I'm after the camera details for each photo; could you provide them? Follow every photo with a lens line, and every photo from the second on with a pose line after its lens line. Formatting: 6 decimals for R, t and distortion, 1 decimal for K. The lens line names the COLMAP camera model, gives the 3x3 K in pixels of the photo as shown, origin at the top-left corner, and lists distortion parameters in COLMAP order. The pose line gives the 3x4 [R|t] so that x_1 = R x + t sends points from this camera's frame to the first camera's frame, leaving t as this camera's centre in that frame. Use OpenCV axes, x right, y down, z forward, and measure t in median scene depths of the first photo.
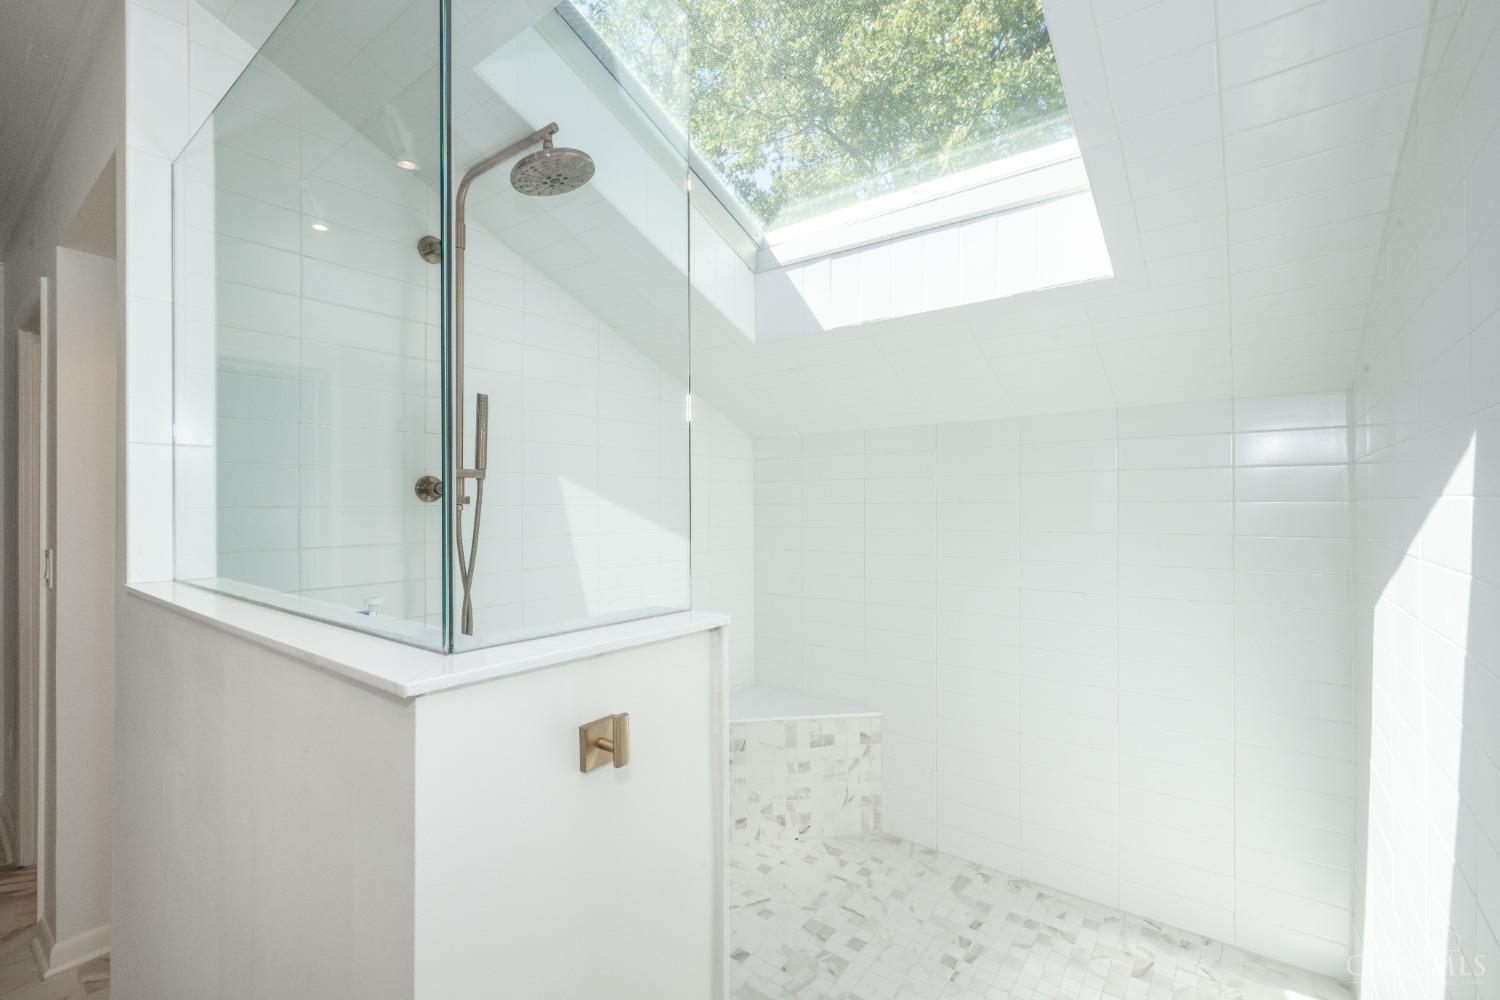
lens RADIAL K [[657.0, 0, 752.8], [0, 657.0, 504.4], [0, 0, 1]] dist [0.004960, -0.000591]
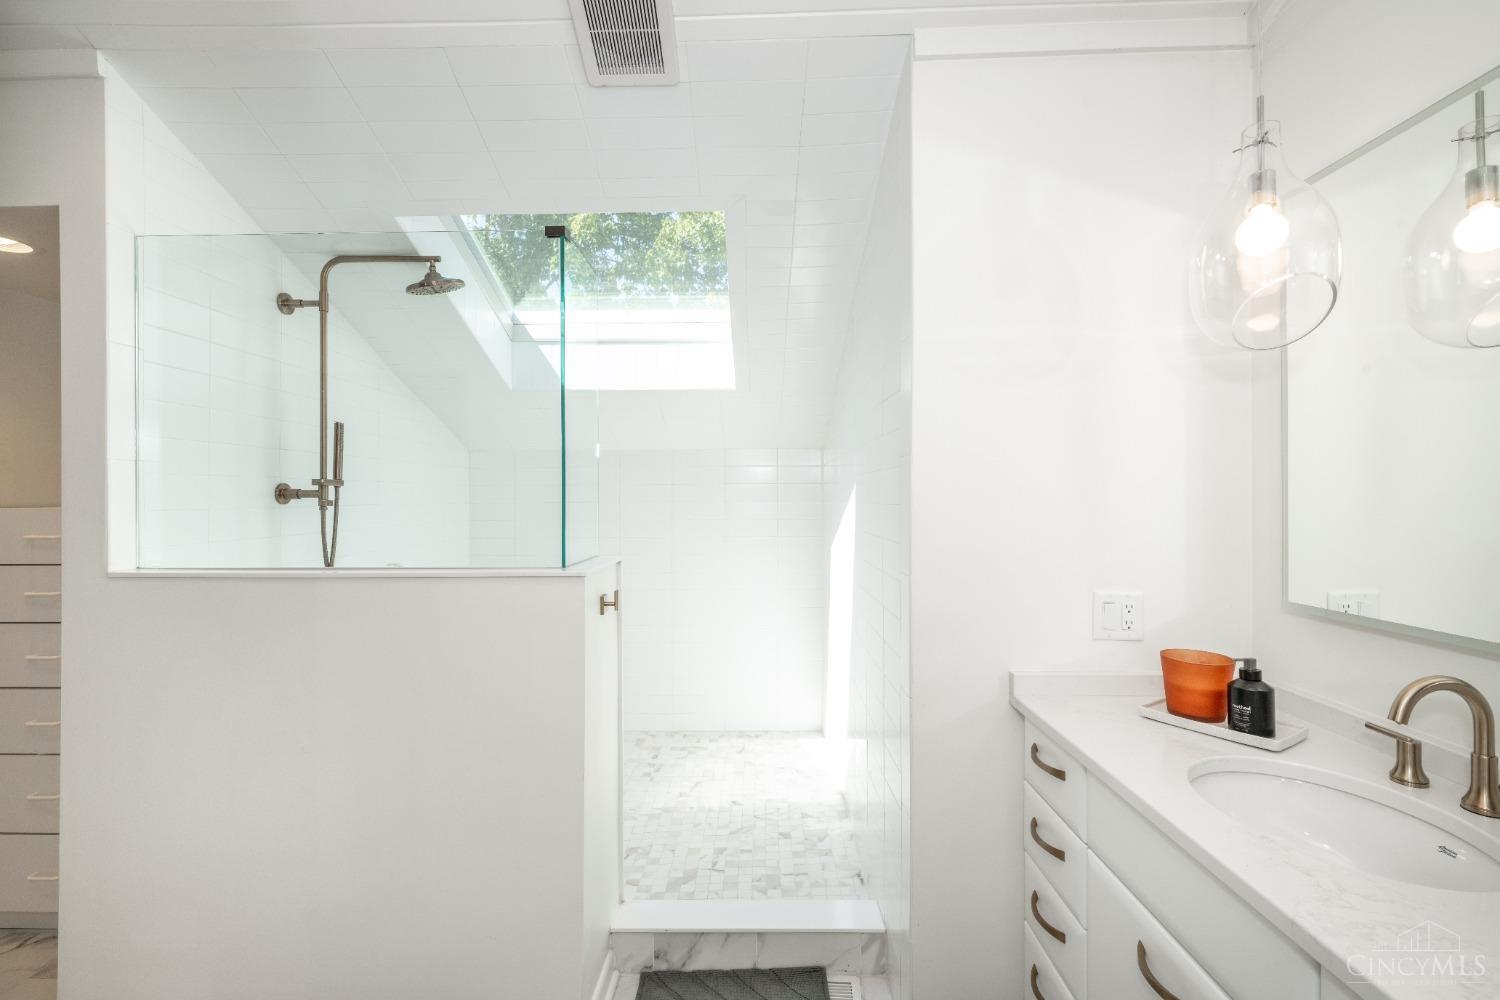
lens RADIAL K [[657.0, 0, 748.2], [0, 657.0, 499.0], [0, 0, 1]] dist [0.004960, -0.000591]
pose [[0.803678, -0.001442, 0.595063, -0.481956], [0.000555, 0.999998, 0.001673, -0.013866], [-0.595065, -0.001014, 0.803677, -0.495072]]
